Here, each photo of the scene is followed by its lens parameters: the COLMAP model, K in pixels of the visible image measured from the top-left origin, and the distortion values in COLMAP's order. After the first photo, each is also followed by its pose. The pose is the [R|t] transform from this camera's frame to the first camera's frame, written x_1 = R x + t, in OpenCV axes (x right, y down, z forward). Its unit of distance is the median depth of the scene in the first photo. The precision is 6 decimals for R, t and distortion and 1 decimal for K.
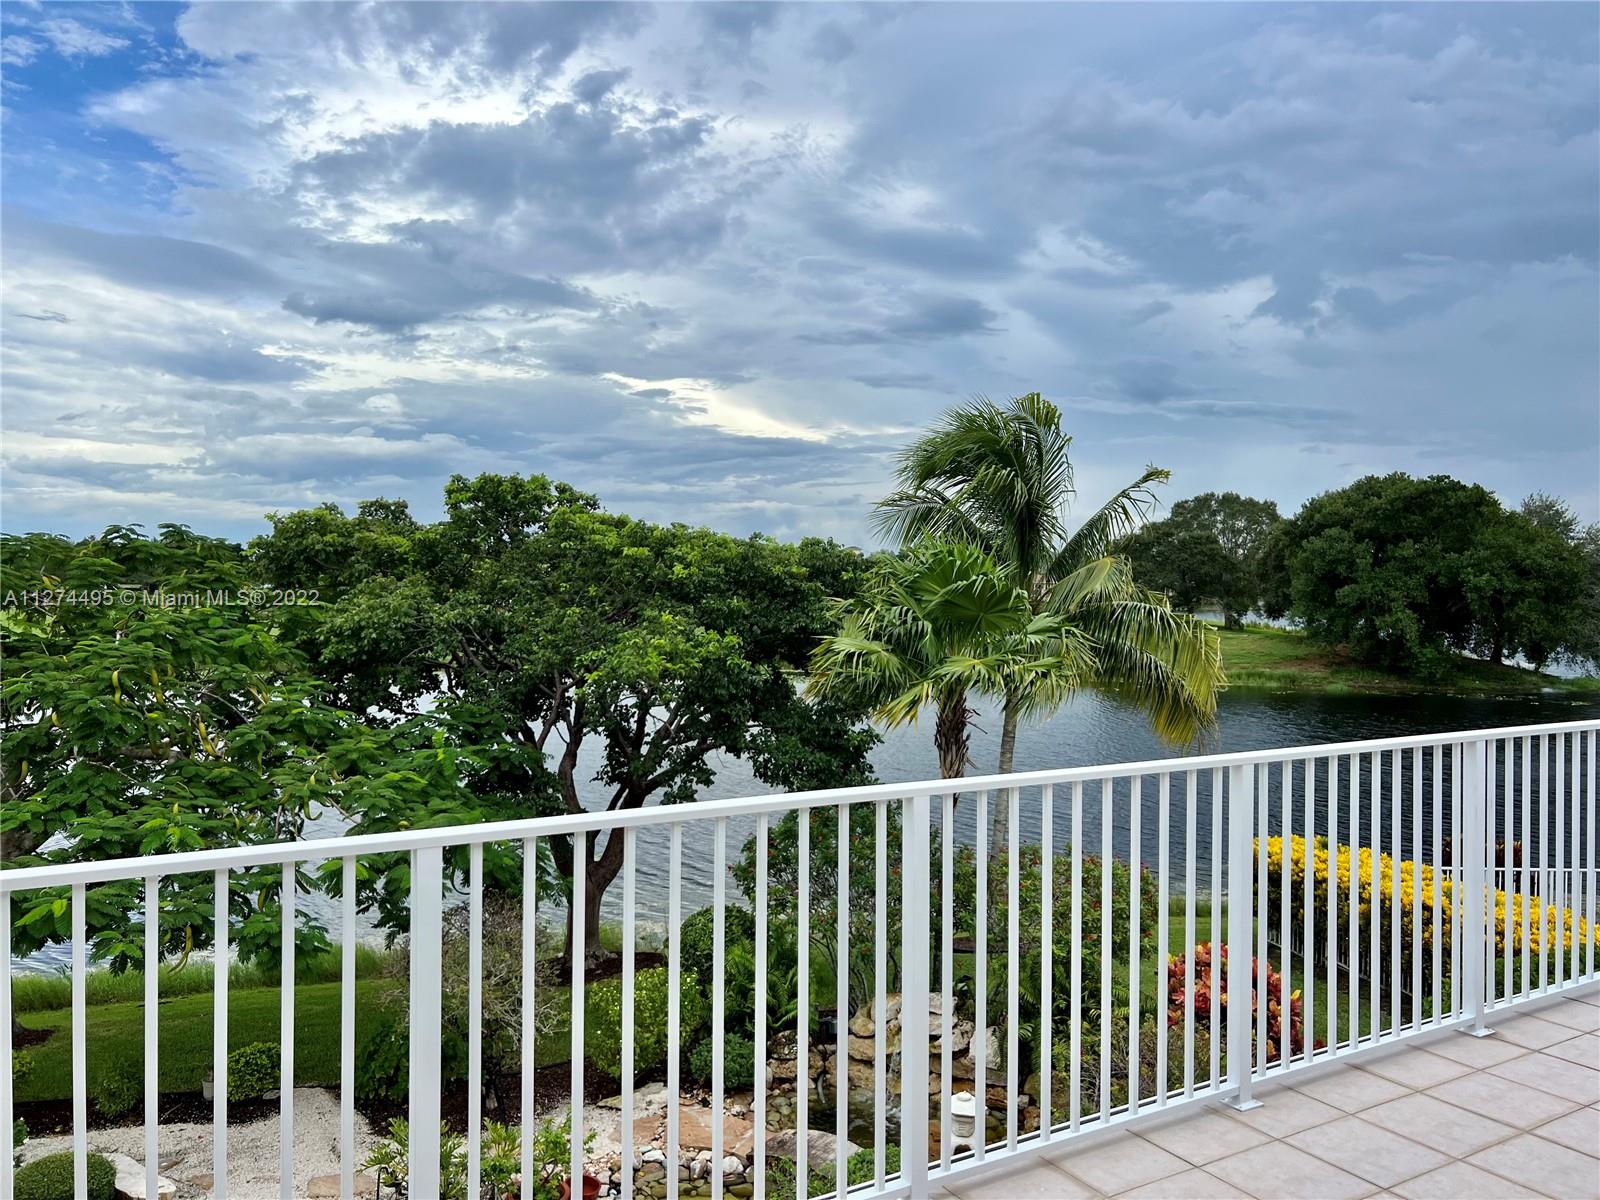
lens RADIAL K [[1204.1, 0, 824.9], [0, 1204.1, 605.1], [0, 0, 1]] dist [0.031033, -0.029490]
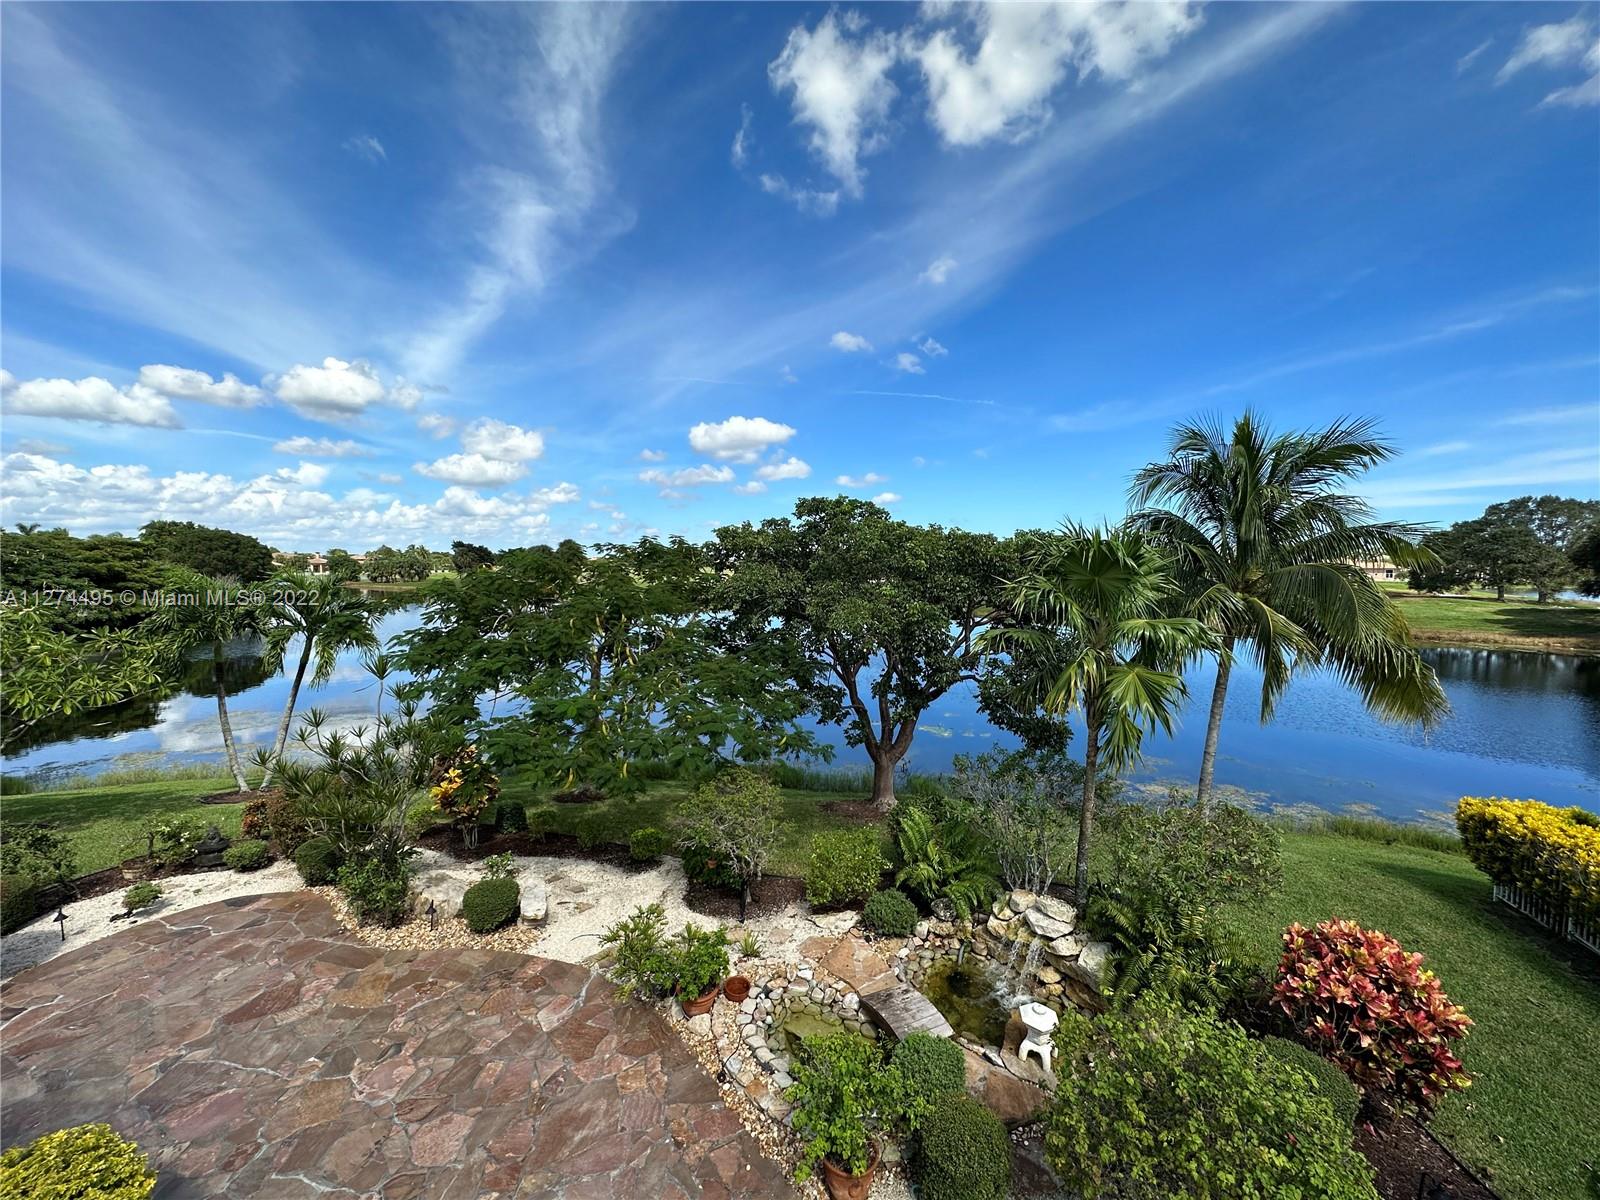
lens RADIAL K [[641.2, 0, 803.0], [0, 641.2, 597.4], [0, 0, 1]] dist [-0.006089, 0.002028]
pose [[0.856361, 0.018748, -0.516036, 0.152251], [-0.006044, 0.999636, 0.026288, 0.000597], [0.516342, -0.019393, 0.856163, 0.248946]]
